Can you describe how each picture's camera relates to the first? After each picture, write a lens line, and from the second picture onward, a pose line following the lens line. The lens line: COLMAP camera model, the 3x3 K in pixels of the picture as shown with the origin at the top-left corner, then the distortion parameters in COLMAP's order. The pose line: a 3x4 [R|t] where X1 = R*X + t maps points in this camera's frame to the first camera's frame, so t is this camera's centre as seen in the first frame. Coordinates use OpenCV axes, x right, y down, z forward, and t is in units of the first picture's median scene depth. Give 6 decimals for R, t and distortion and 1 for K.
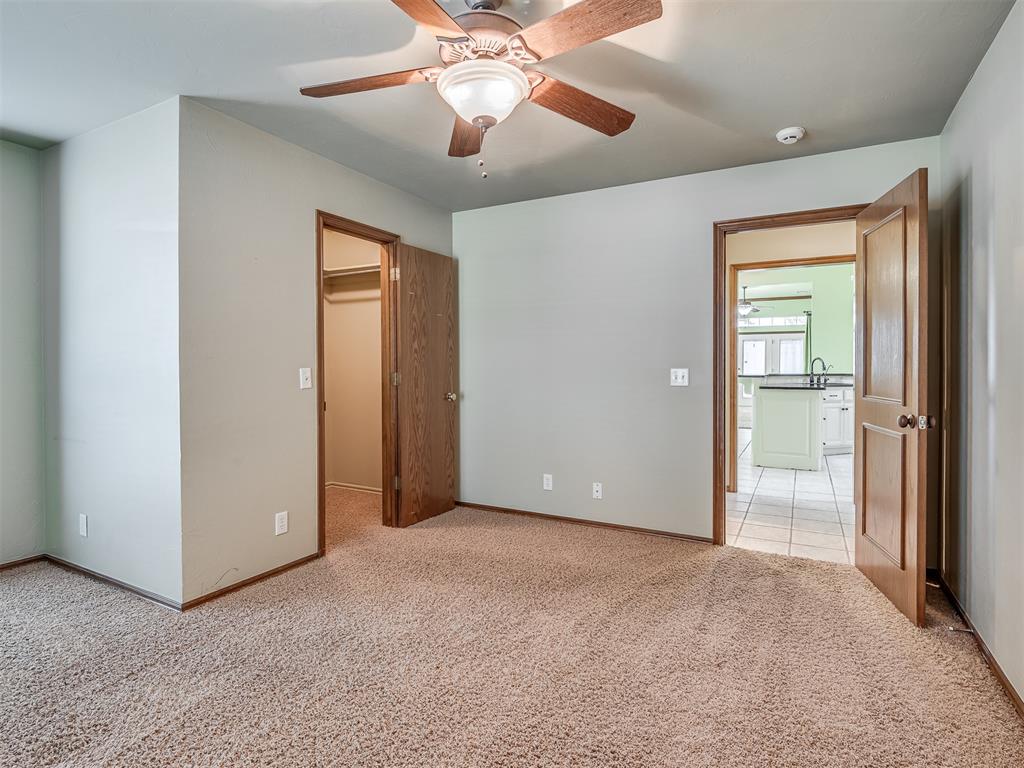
lens RADIAL K [[538.9, 0, 514.6], [0, 538.9, 370.7], [0, 0, 1]] dist [0.004369, -0.006146]
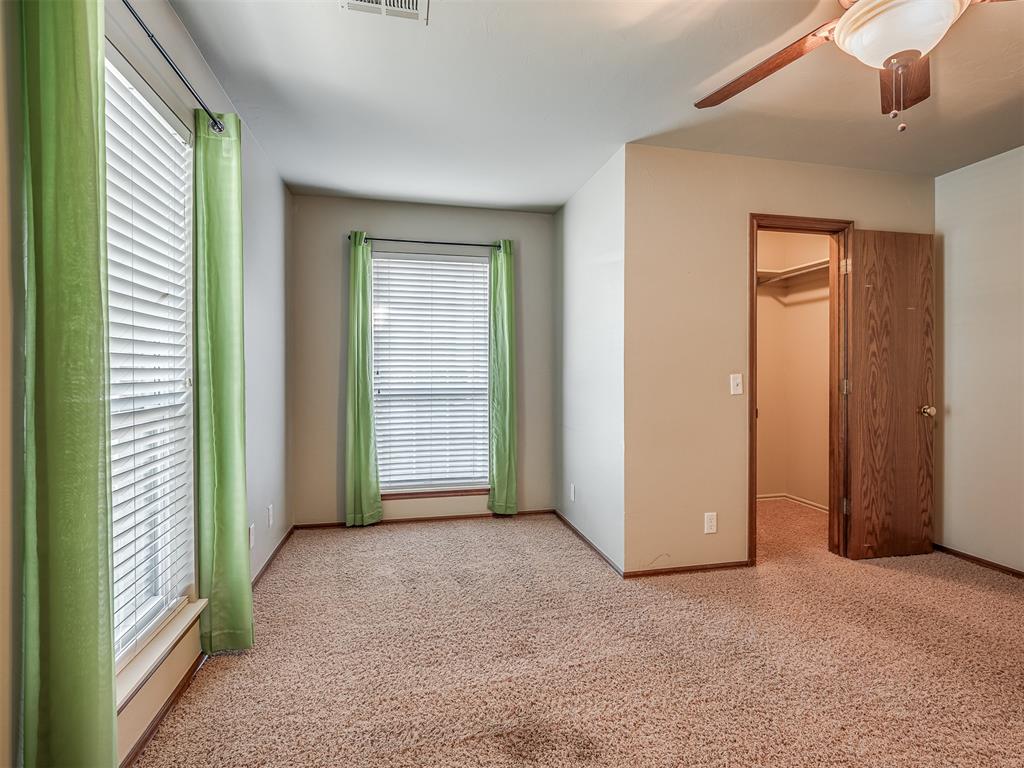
lens RADIAL K [[530.8, 0, 514.1], [0, 530.8, 378.0], [0, 0, 1]] dist [-0.004188, -0.003134]
pose [[0.661422, 0.009875, -0.749949, 0.075581], [-0.007352, 0.999951, 0.006683, -0.000866], [0.749978, 0.001094, 0.661462, 0.037460]]
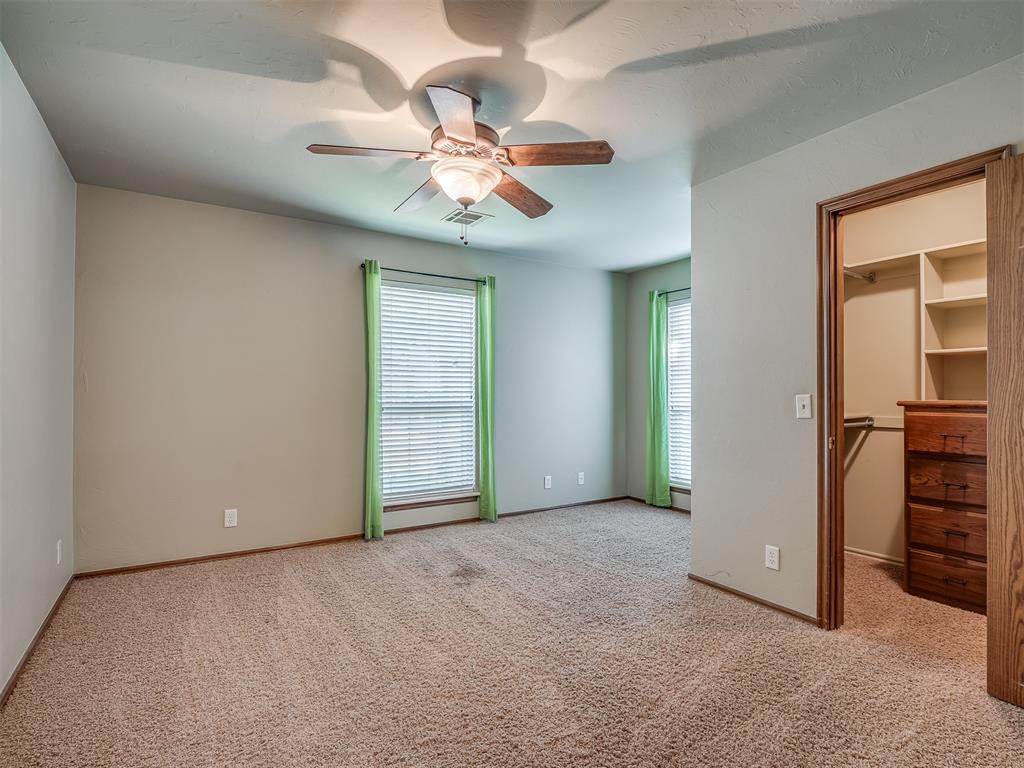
lens RADIAL K [[492.4, 0, 505.1], [0, 492.4, 387.4], [0, 0, 1]] dist [0.000957, -0.000177]
pose [[-0.484857, -0.008602, -0.874551, 0.519094], [-0.006093, 0.999961, -0.006457, -0.007955], [0.874572, 0.002198, -0.484890, 0.937058]]
